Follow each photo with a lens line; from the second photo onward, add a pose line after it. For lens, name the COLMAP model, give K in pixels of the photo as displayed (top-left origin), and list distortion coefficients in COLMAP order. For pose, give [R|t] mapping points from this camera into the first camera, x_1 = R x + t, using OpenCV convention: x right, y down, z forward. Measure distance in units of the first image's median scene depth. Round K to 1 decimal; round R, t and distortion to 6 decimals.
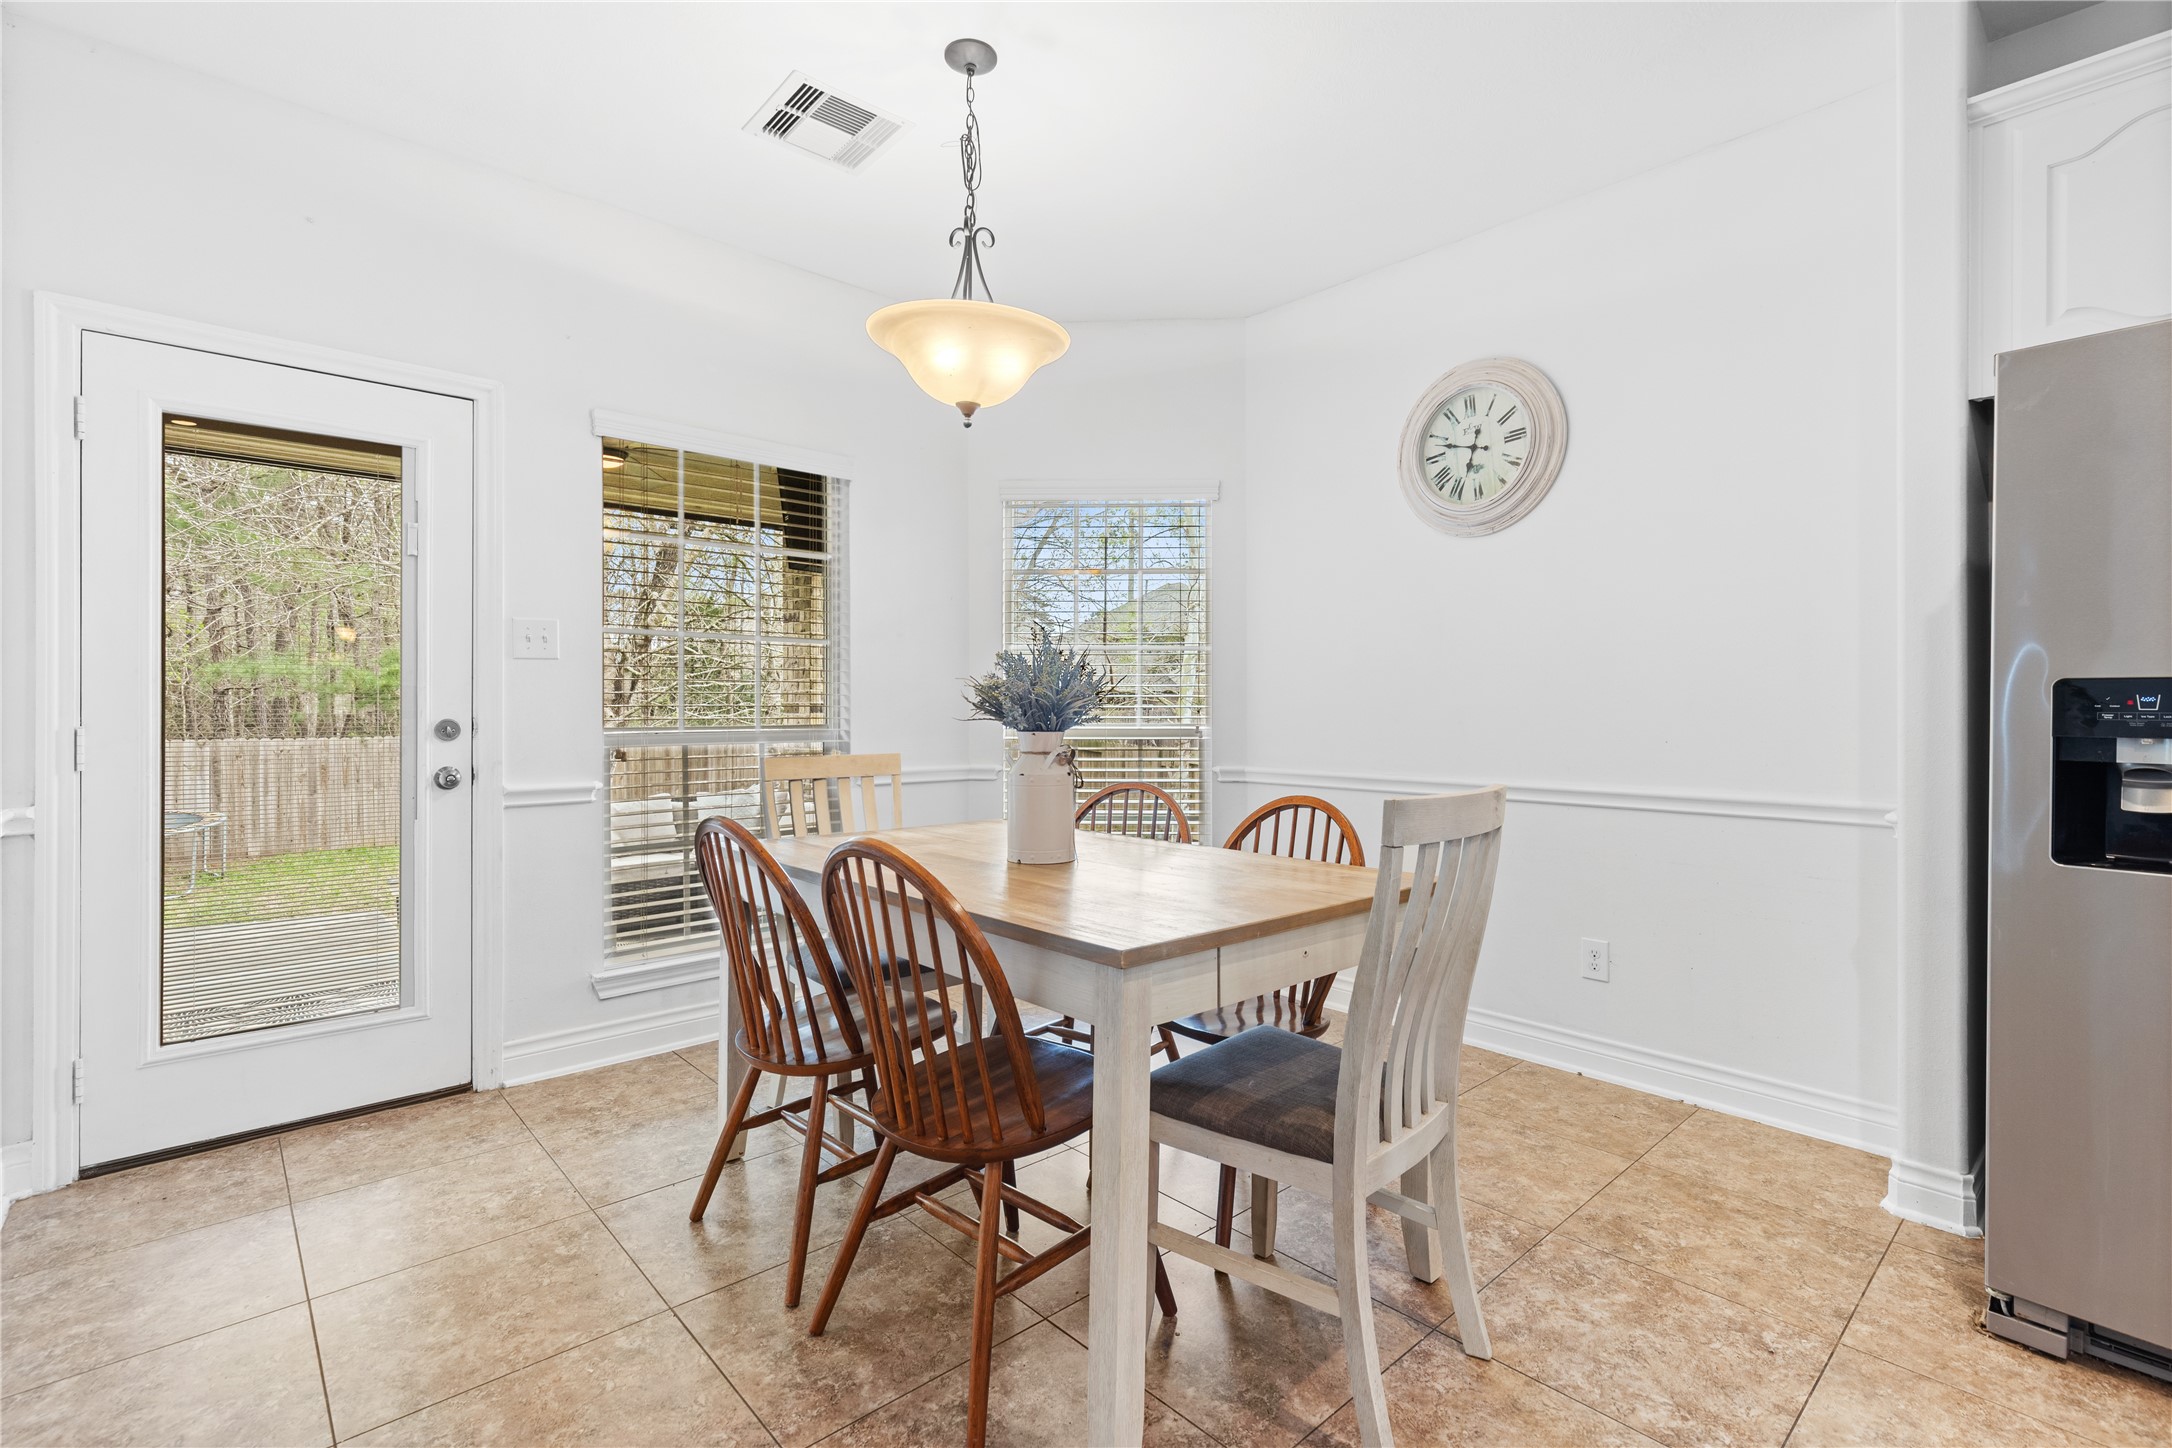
lens RADIAL K [[988.1, 0, 1108.1], [0, 988.1, 705.9], [0, 0, 1]] dist [0.009574, -0.001748]
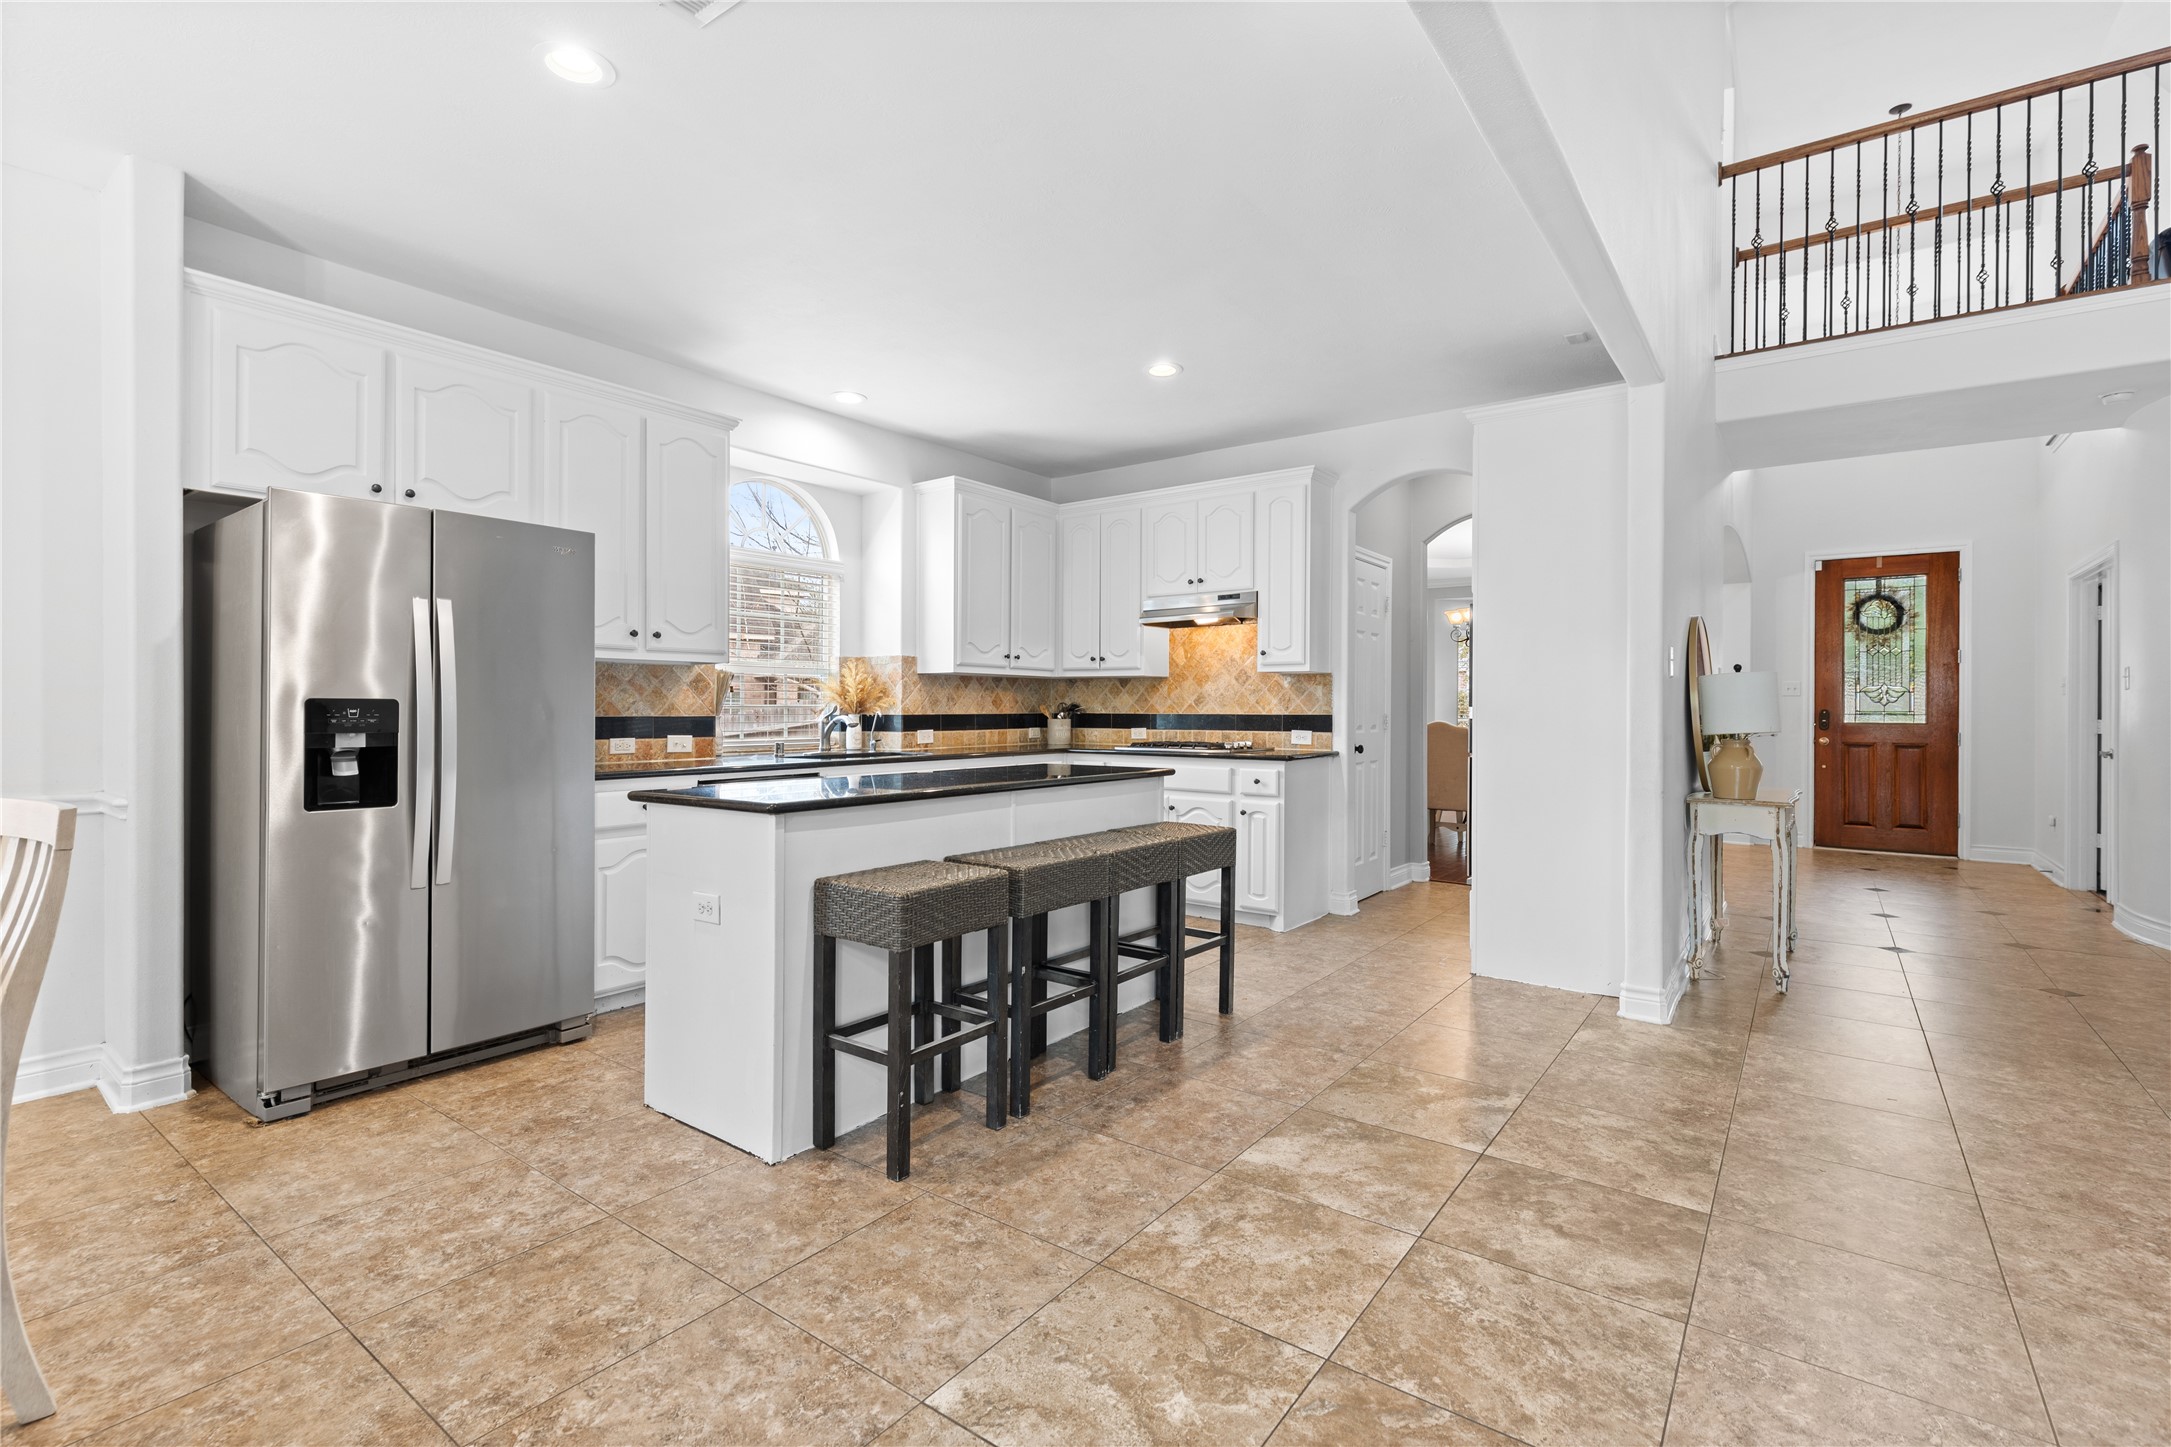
lens RADIAL K [[987.6, 0, 1036.8], [0, 987.6, 703.4], [0, 0, 1]] dist [0.009574, -0.001748]
pose [[-0.140572, -0.002196, 0.990068, -0.428554], [-0.006029, 0.999981, 0.001362, -0.014907], [-0.990052, -0.005778, -0.140582, 0.022607]]
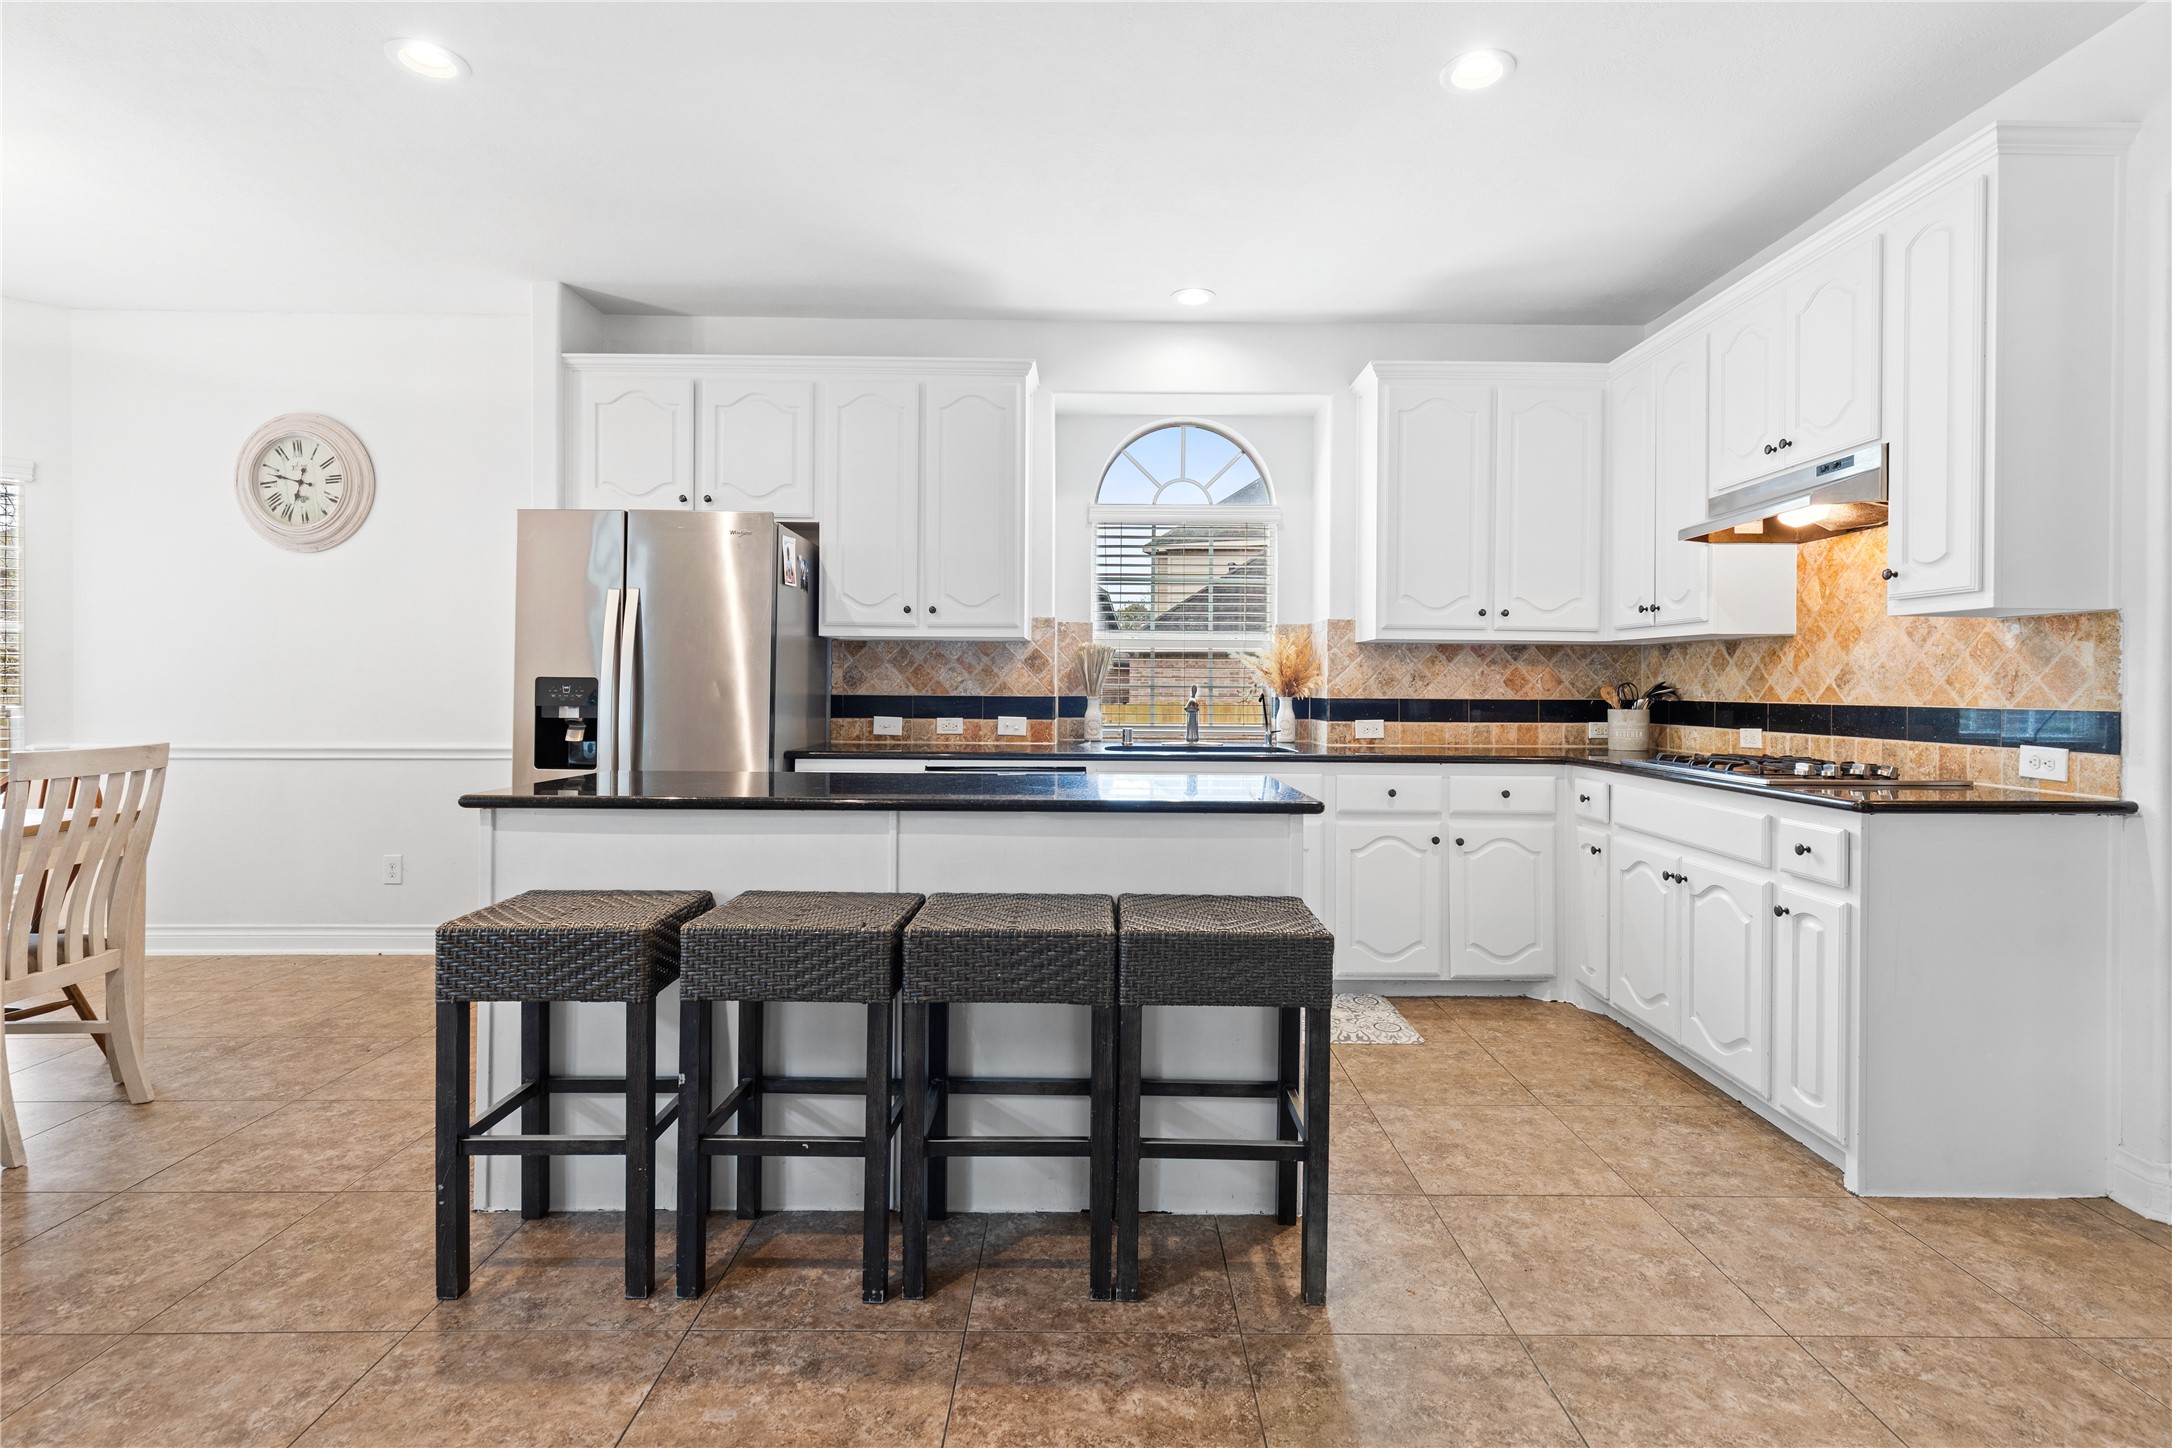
lens RADIAL K [[988.1, 0, 1053.2], [0, 988.1, 681.1], [0, 0, 1]] dist [0.009574, -0.001748]
pose [[0.685085, 0.002151, 0.728460, 0.107062], [-0.005412, 0.999983, 0.002136, -0.014892], [-0.728443, -0.005406, 0.685085, -0.588343]]
